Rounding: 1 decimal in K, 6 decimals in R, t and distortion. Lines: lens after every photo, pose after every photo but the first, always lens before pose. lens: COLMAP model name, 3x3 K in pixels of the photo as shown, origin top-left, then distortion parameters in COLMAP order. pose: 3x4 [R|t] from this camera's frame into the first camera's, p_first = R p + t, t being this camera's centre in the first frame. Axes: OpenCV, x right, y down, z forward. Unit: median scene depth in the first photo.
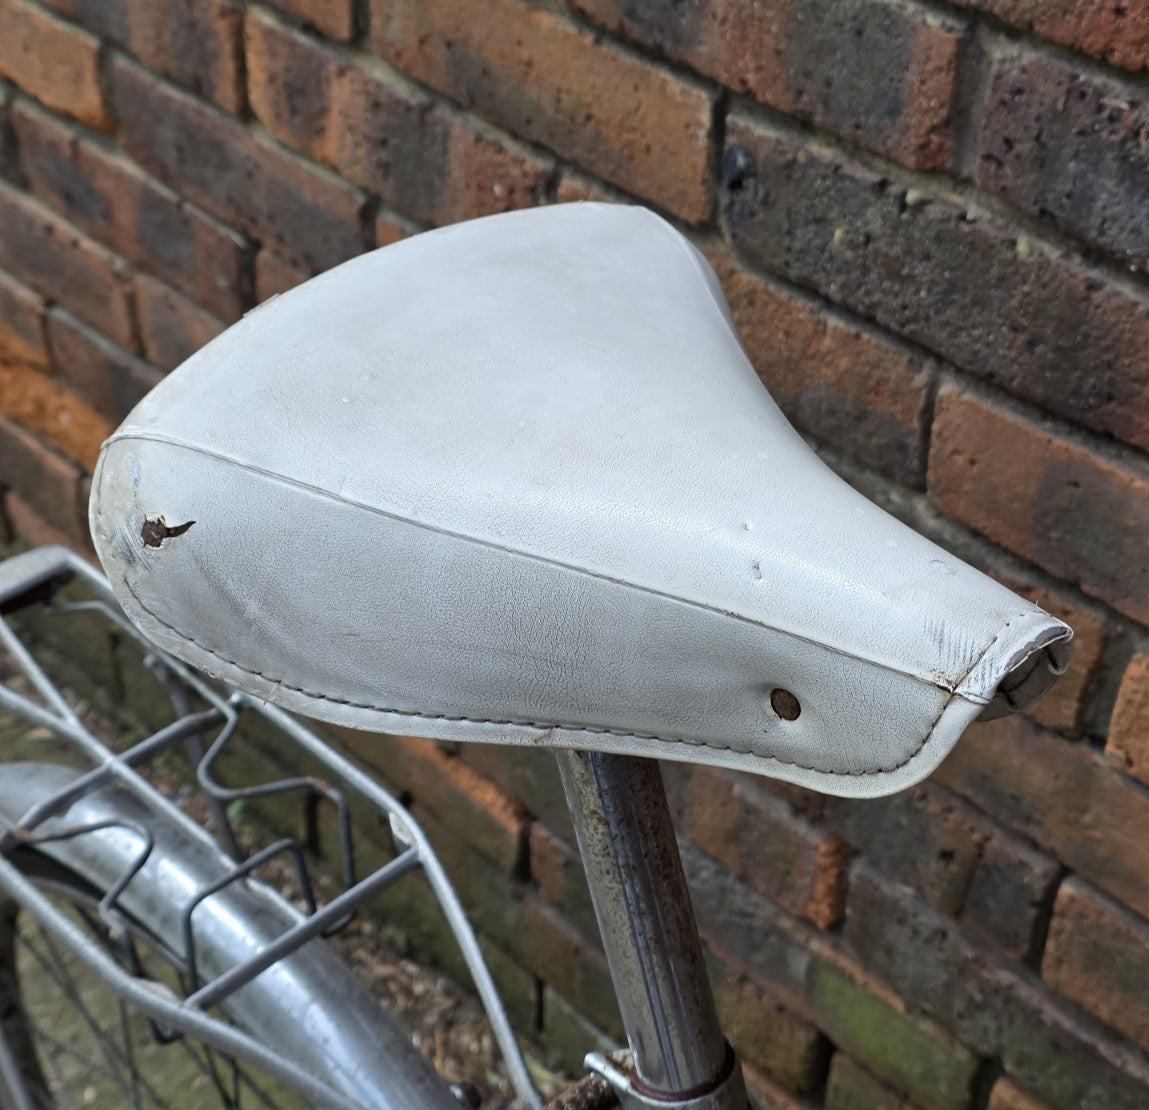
lens RADIAL K [[2167.7, 0, 571.2], [0, 2167.7, 499.8], [0, 0, 1]] dist [0.114275, 0.000000]
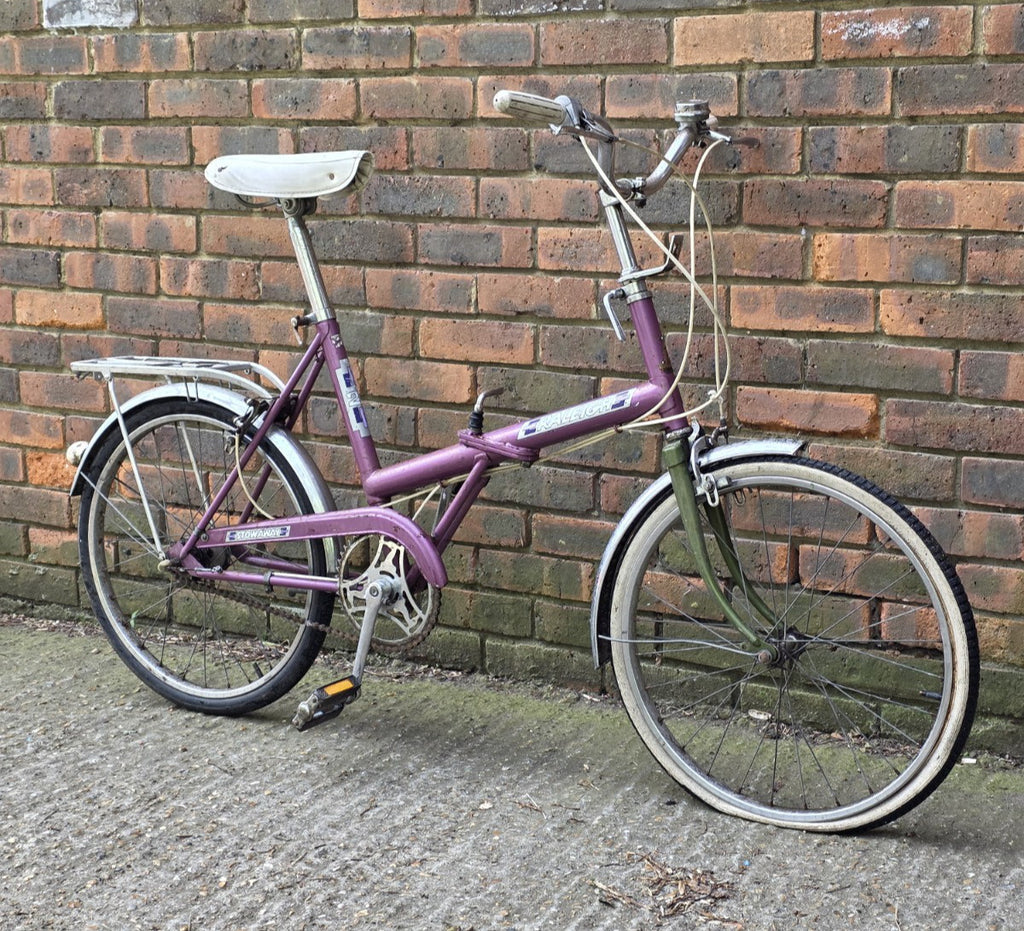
lens RADIAL K [[1851.0, 0, 540.0], [0, 1851.0, 475.2], [0, 0, 1]] dist [0.106889, 0.000000]
pose [[0.968356, -0.065593, 0.240797, -0.297008], [0.172021, 0.874459, -0.453574, 1.511193], [-0.180816, 0.480644, 0.858072, -1.466662]]
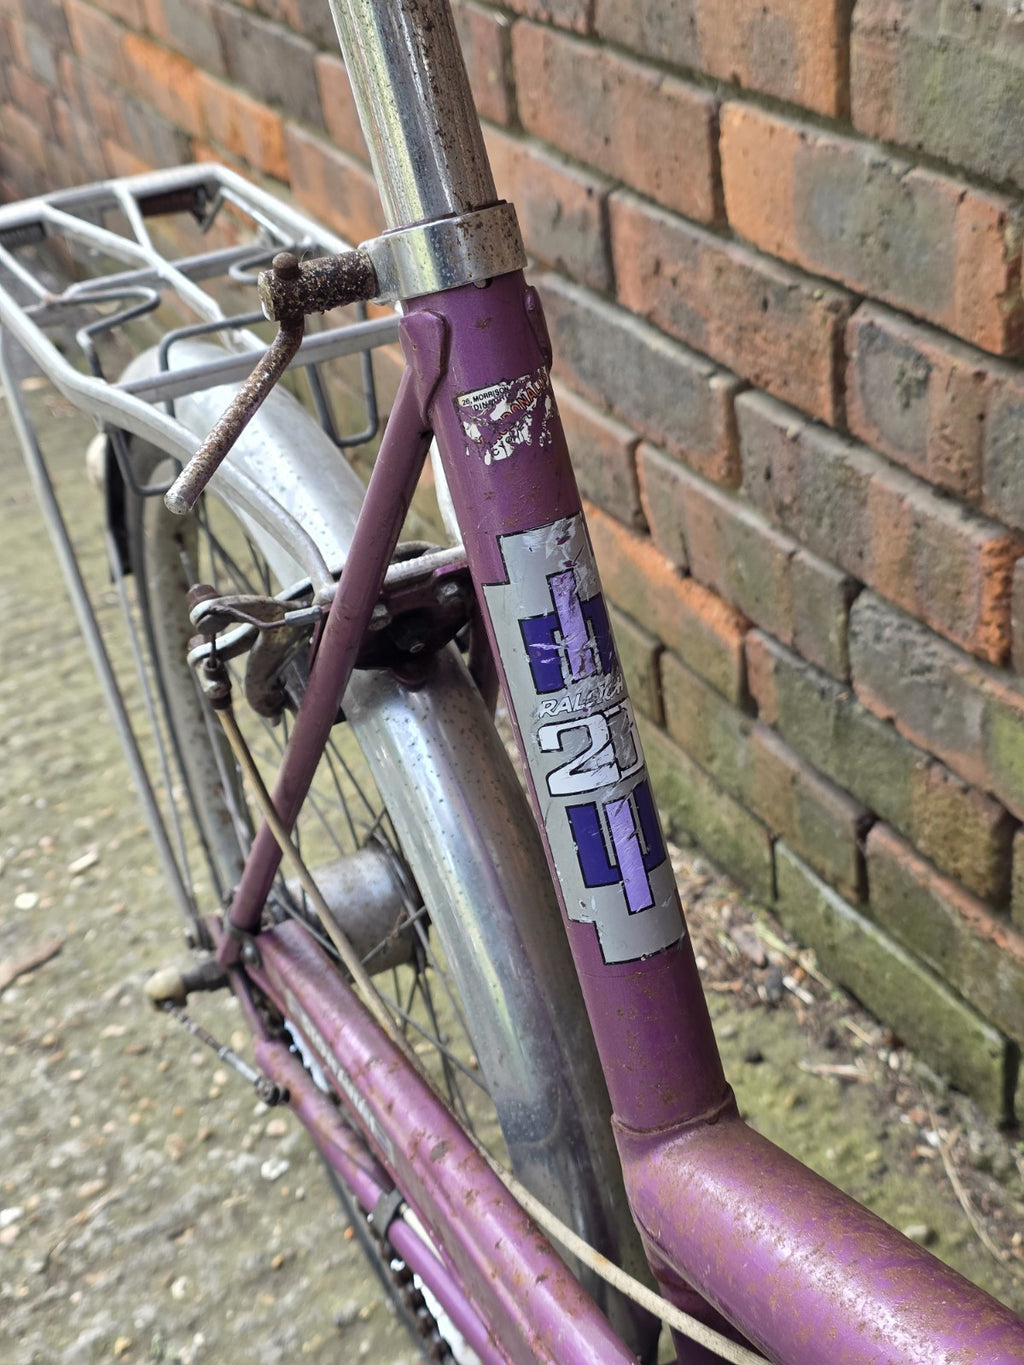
lens RADIAL K [[1860.1, 0, 486.4], [0, 1860.1, 693.7], [0, 0, 1]] dist [0.087281, 0.000000]
pose [[0.933319, 0.066044, -0.352923, 0.193519], [-0.098614, 0.992288, -0.075097, 0.289456], [0.345241, 0.104893, 0.932634, 0.218284]]
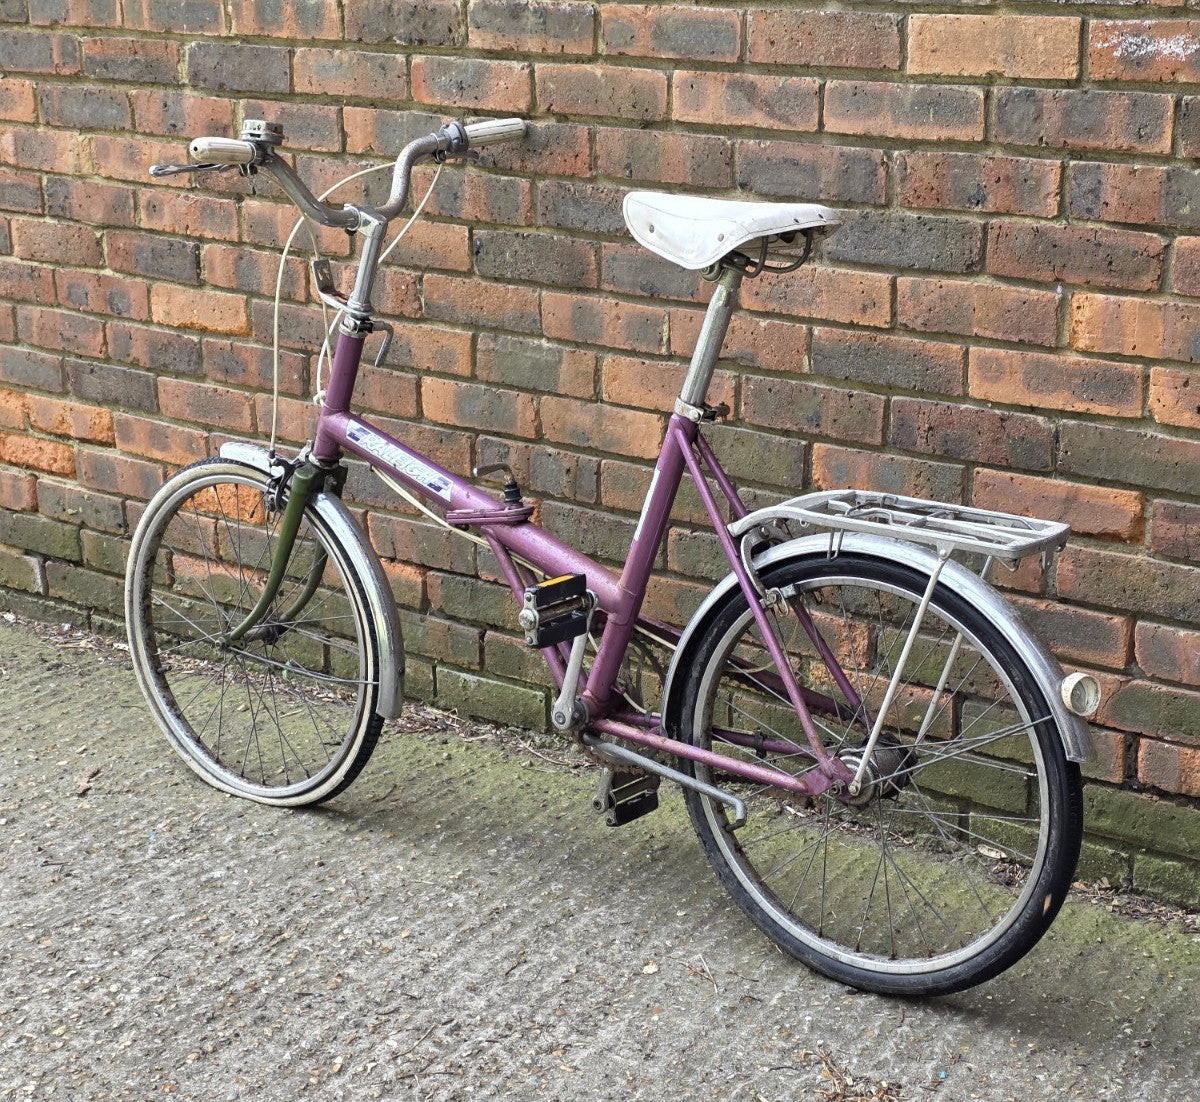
lens RADIAL K [[2165.8, 0, 627.8], [0, 2165.8, 582.2], [0, 0, 1]] dist [0.101712, 0.000000]
pose [[0.989496, -0.066729, 0.128236, -0.128619], [0.108499, 0.929014, -0.353782, 1.248968], [-0.095526, 0.363979, 0.926495, -1.574748]]
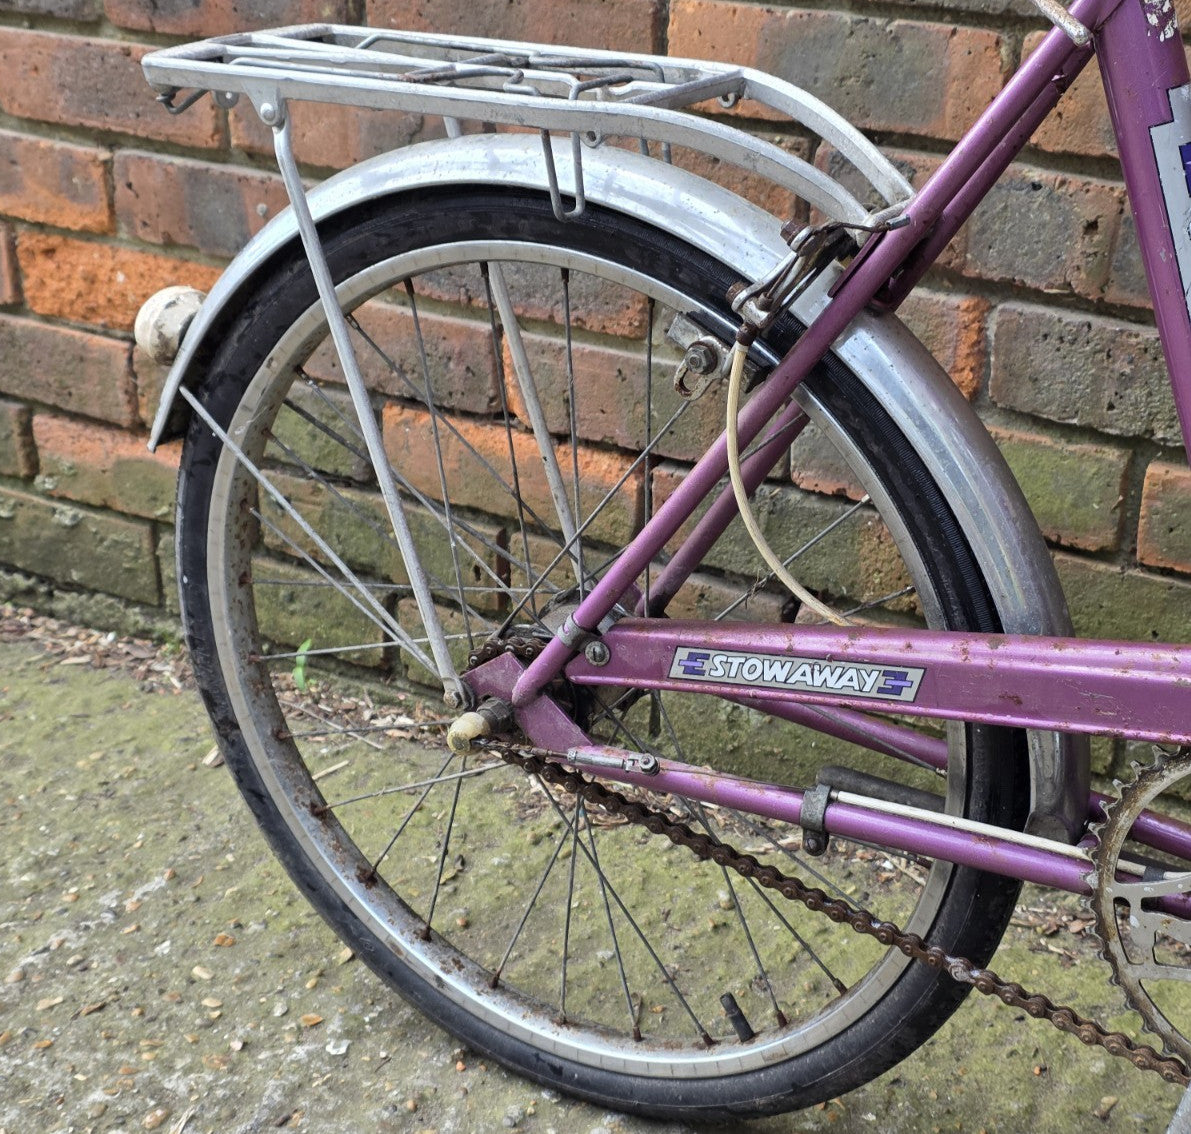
lens RADIAL K [[2165.3, 0, 603.6], [0, 2165.3, 551.8], [0, 0, 1]] dist [0.123555, 0.000000]
pose [[0.973061, -0.101645, 0.206933, -0.317794], [0.153356, 0.955564, -0.251754, 0.535512], [-0.172148, 0.276707, 0.945409, -0.029926]]
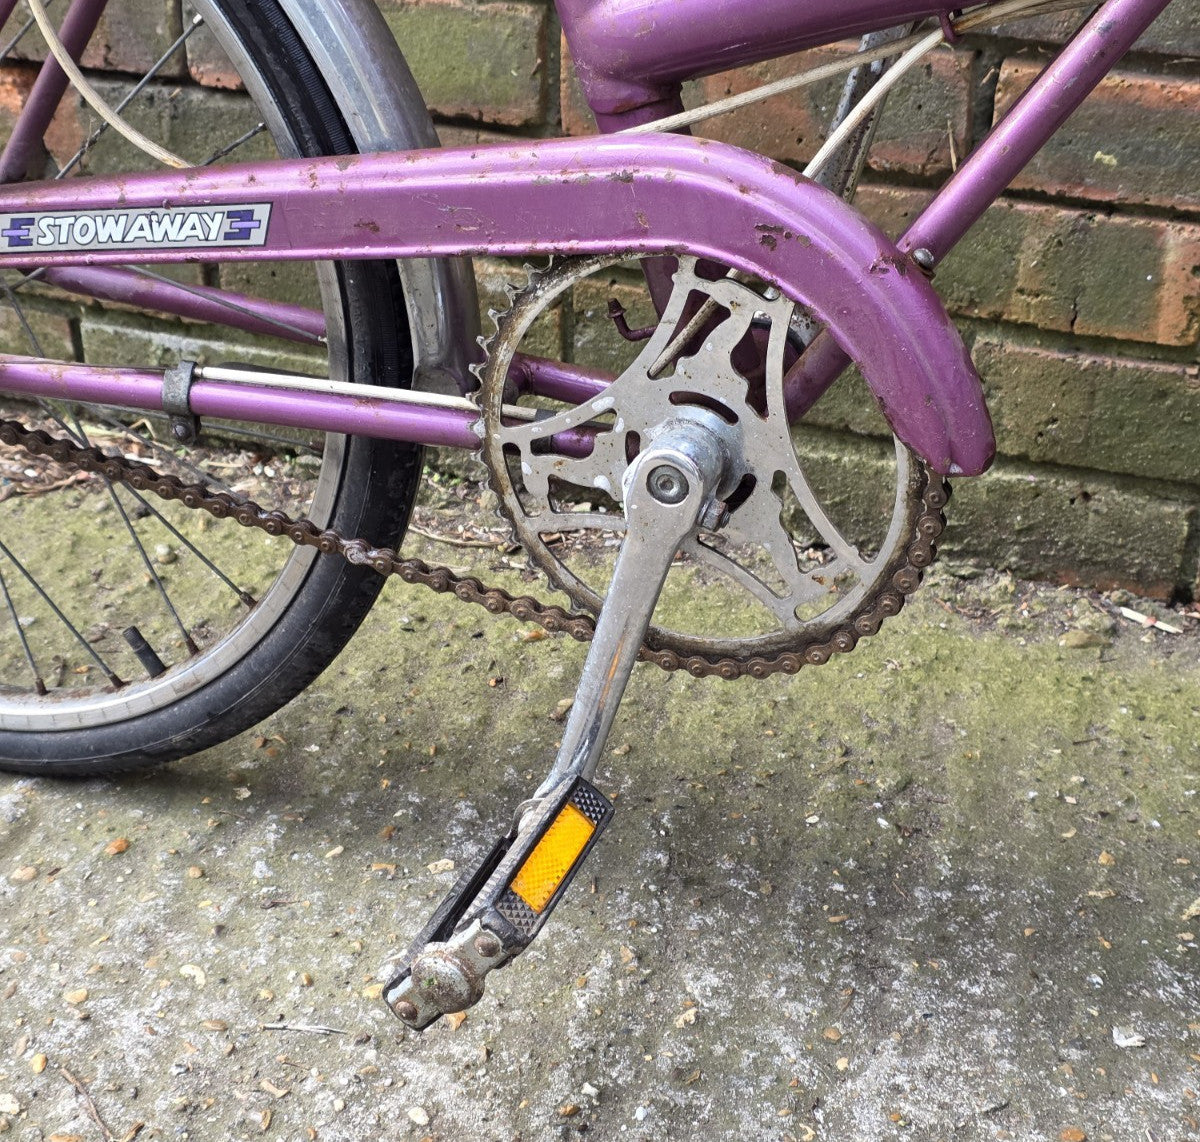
lens RADIAL K [[2181.6, 0, 589.8], [0, 2181.6, 554.9], [0, 0, 1]] dist [0.123555, 0.000000]
pose [[0.910416, -0.212549, 0.354916, -0.216608], [0.267509, 0.956889, -0.113150, 0.611601], [-0.315565, 0.197957, 0.928026, 0.061380]]
